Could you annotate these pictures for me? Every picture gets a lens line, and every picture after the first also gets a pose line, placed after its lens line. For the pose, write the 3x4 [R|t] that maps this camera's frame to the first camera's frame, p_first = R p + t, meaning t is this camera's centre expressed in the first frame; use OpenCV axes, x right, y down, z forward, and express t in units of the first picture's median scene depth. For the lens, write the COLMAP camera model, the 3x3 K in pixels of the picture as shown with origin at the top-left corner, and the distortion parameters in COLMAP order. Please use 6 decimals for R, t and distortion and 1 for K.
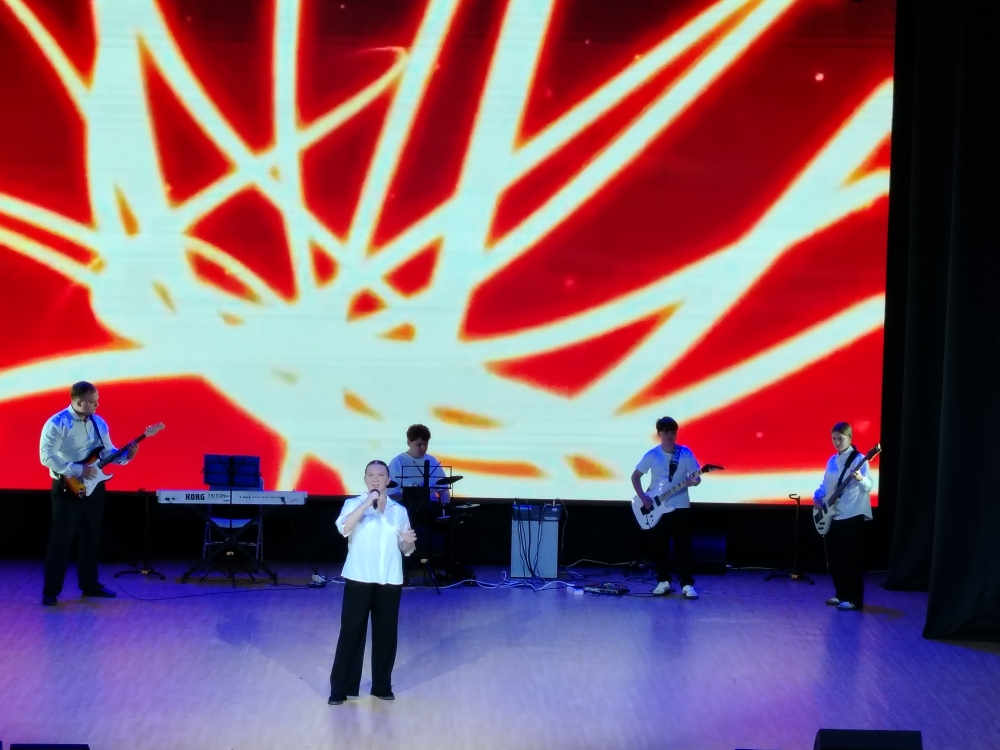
lens RADIAL K [[3312.7, 0, 500.0], [0, 3312.7, 375.0], [0, 0, 1]] dist [0.240696, 0.039798]
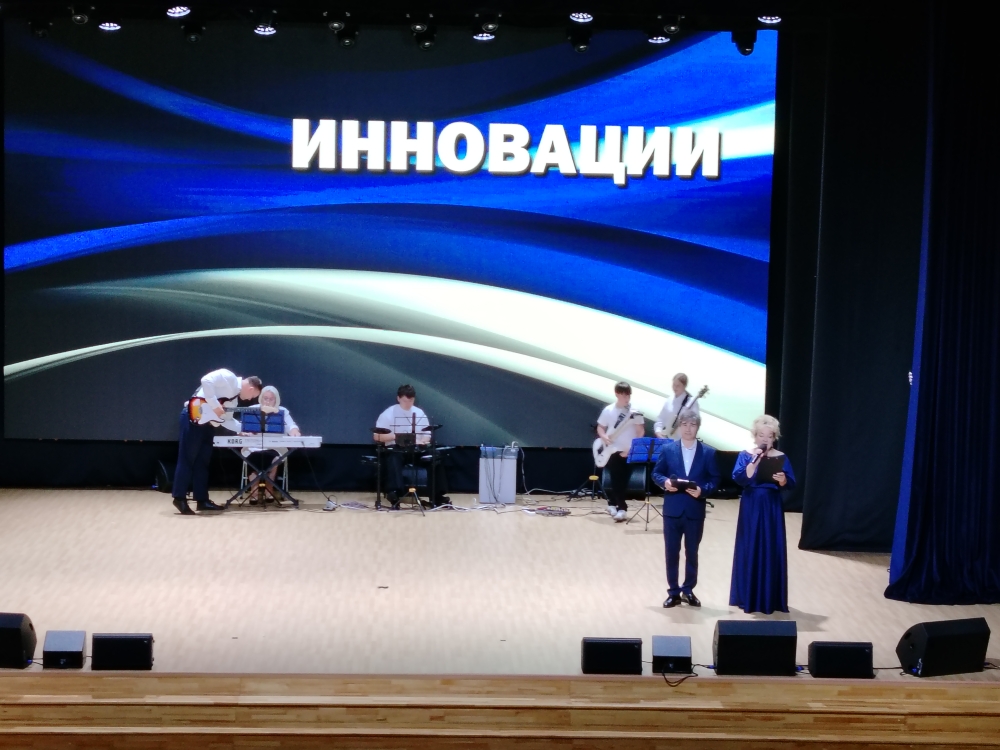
lens RADIAL K [[2907.9, 0, 500.0], [0, 2907.9, 375.0], [0, 0, 1]] dist [0.153254, -1.210487]
pose [[0.999960, -0.002672, 0.008577, 0.001849], [0.002691, 0.999994, -0.002183, 0.014426], [-0.008571, 0.002206, 0.999961, -0.141103]]
